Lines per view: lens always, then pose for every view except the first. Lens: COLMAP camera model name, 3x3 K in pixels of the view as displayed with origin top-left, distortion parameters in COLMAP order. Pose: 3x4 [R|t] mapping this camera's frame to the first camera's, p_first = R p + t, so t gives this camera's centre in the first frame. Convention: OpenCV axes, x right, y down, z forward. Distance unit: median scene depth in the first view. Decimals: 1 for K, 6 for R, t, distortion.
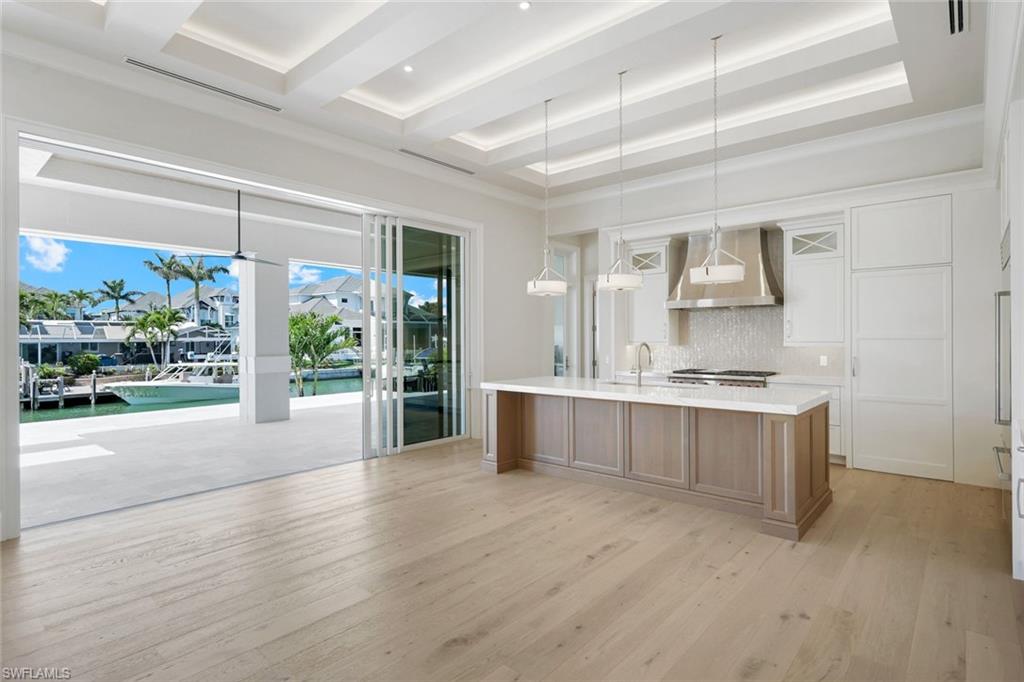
lens RADIAL K [[527.6, 0, 511.6], [0, 527.6, 335.1], [0, 0, 1]] dist [0.008144, -0.003193]
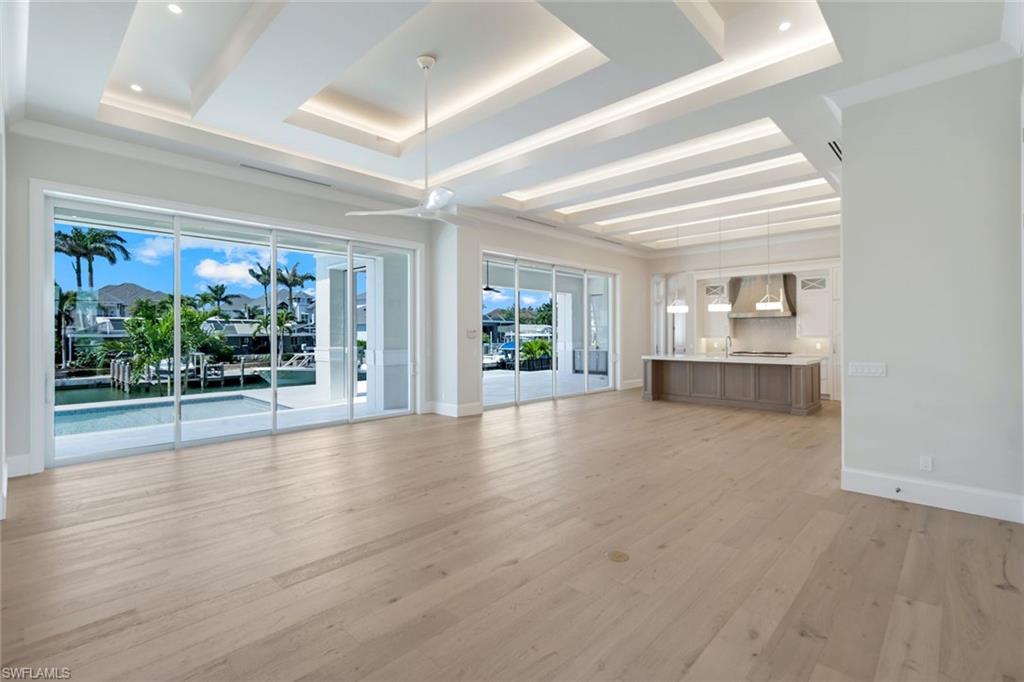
lens RADIAL K [[473.3, 0, 509.6], [0, 473.3, 332.4], [0, 0, 1]] dist [0.013807, 0.000383]
pose [[0.998960, 0.002855, -0.045516, -0.366675], [-0.002761, 0.999994, 0.002134, -0.001336], [0.045522, -0.002006, 0.998961, -0.633074]]
